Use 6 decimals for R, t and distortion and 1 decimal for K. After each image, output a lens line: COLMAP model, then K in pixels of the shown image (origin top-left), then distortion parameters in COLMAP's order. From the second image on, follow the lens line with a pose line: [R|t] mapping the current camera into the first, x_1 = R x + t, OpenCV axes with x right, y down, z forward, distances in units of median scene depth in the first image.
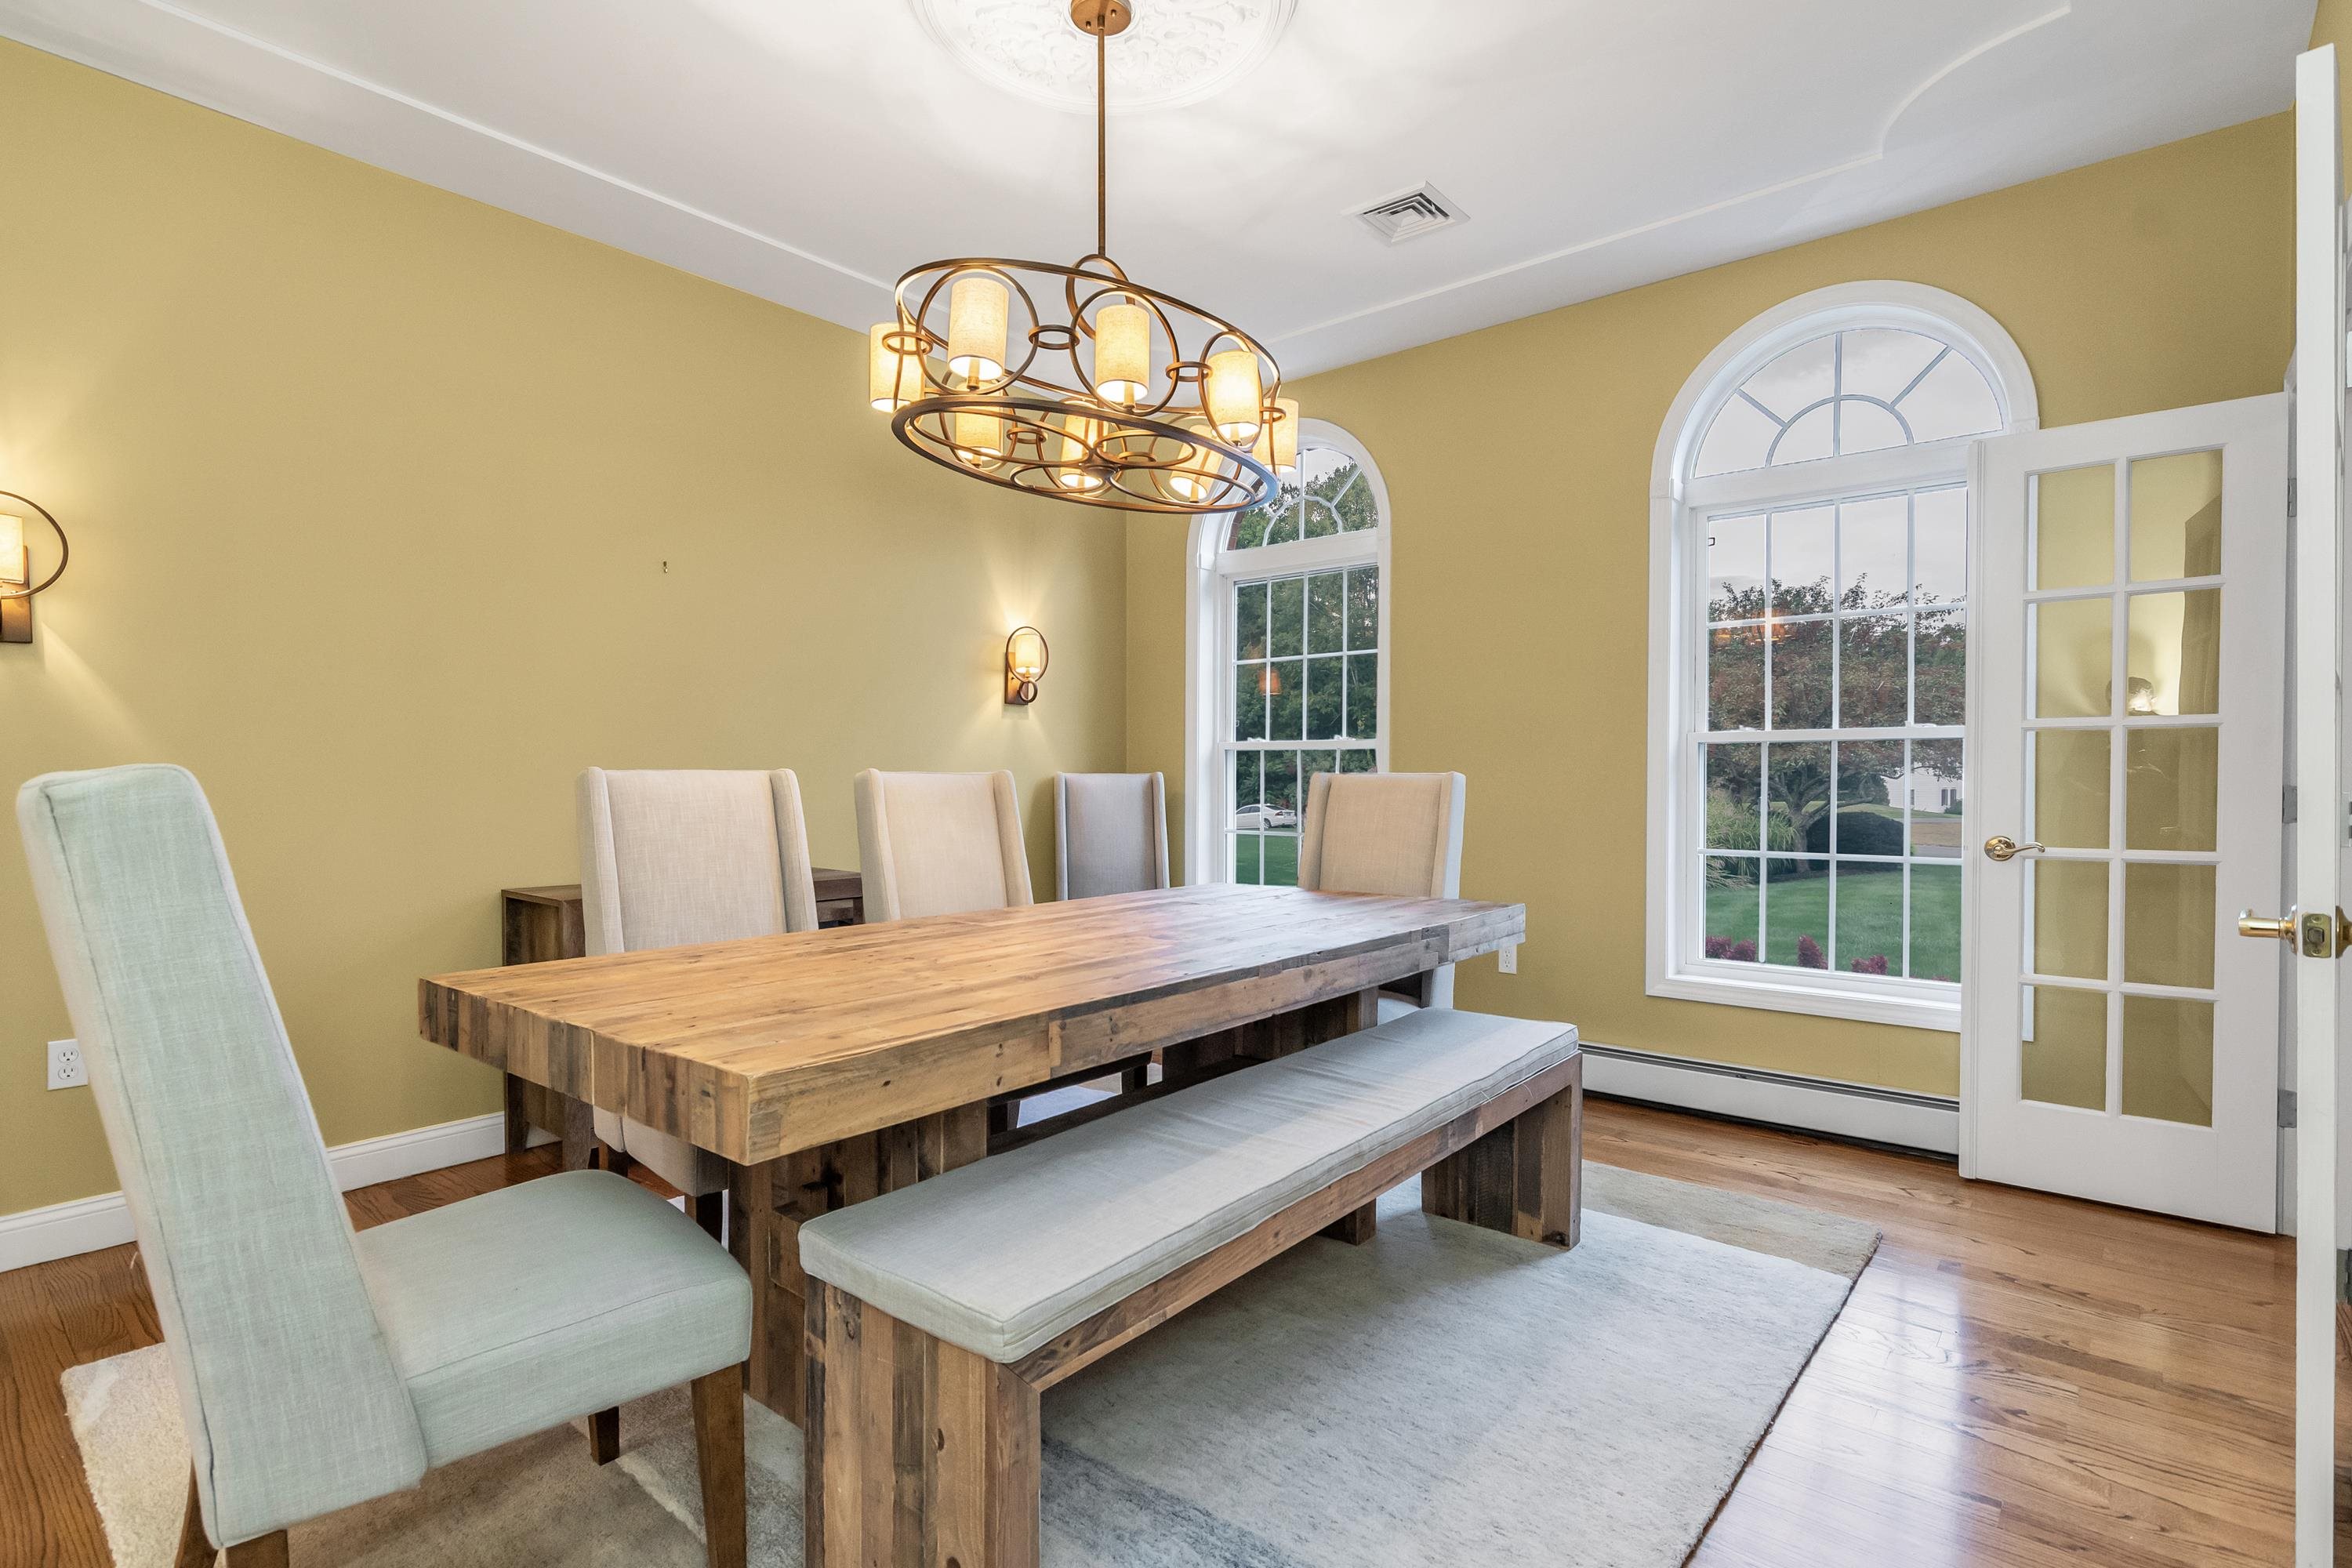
lens RADIAL K [[1151.3, 0, 1163.9], [0, 1151.3, 792.3], [0, 0, 1]] dist [0.000186, 0.001976]
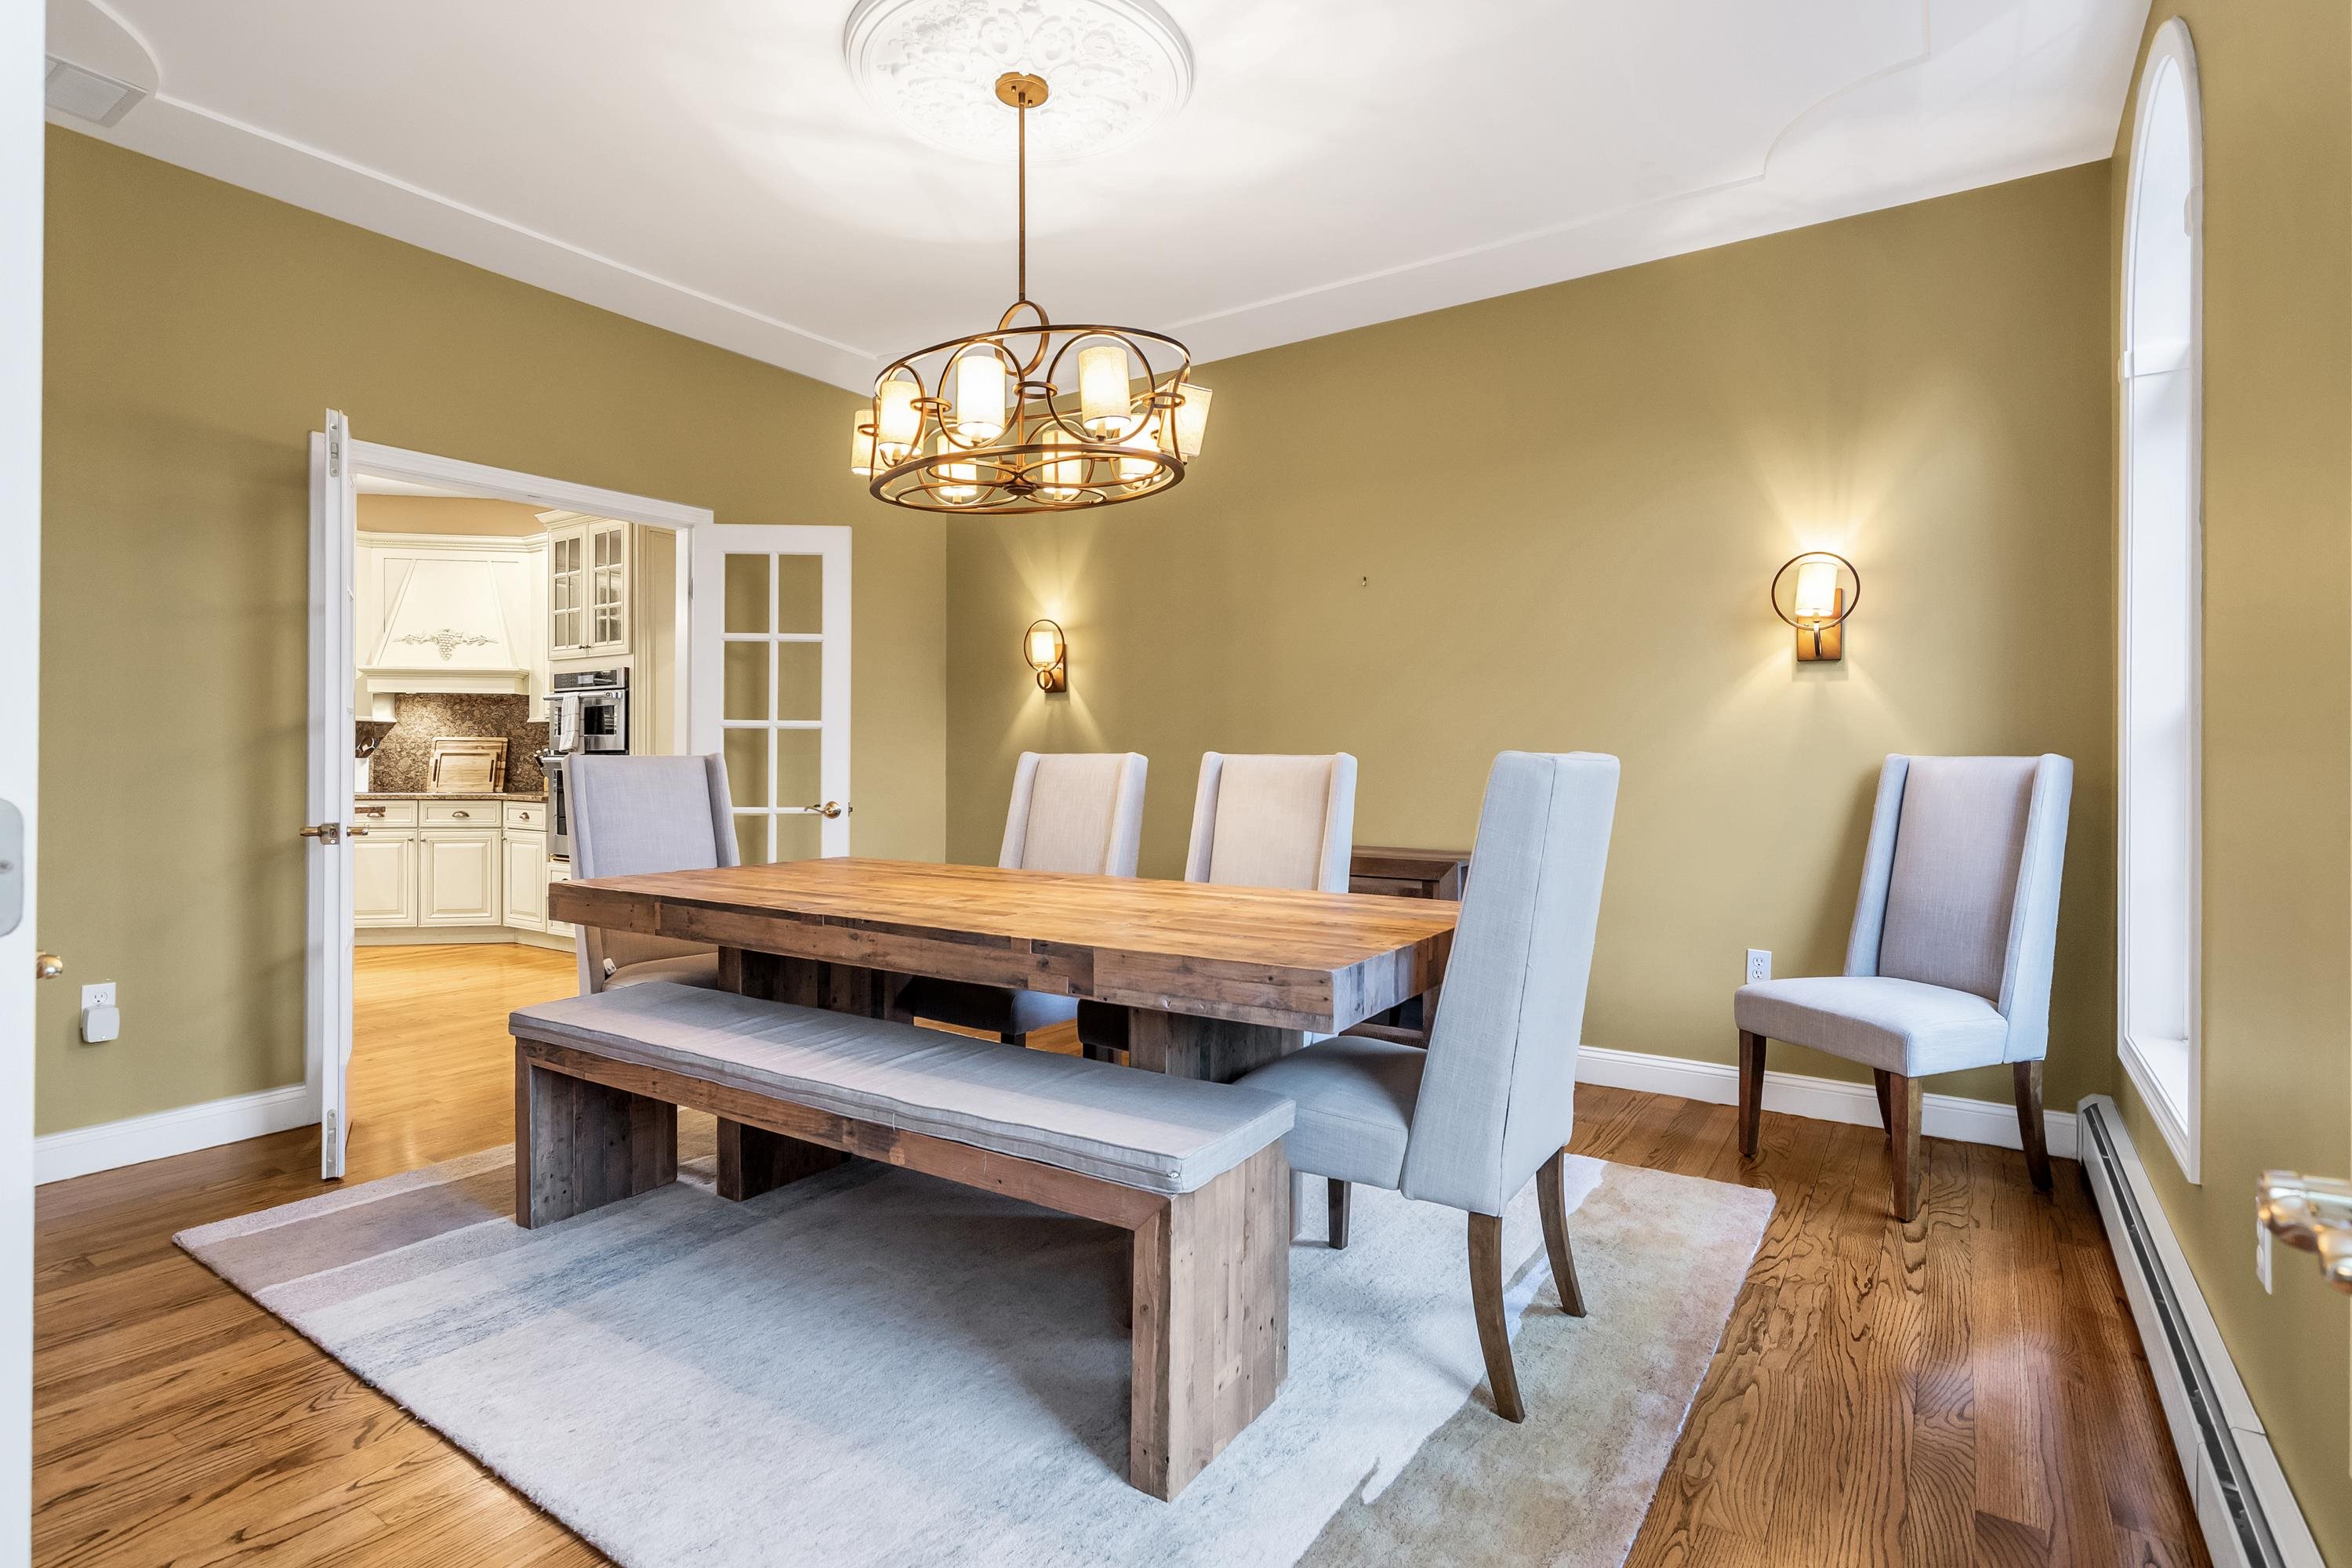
lens RADIAL K [[1151.3, 0, 1163.9], [0, 1151.3, 792.3], [0, 0, 1]] dist [0.000186, 0.001976]
pose [[0.104135, 0.024767, -0.994255, 1.101407], [-0.021224, 0.999518, 0.022675, -0.009192], [0.994337, 0.018741, 0.104610, 1.044422]]
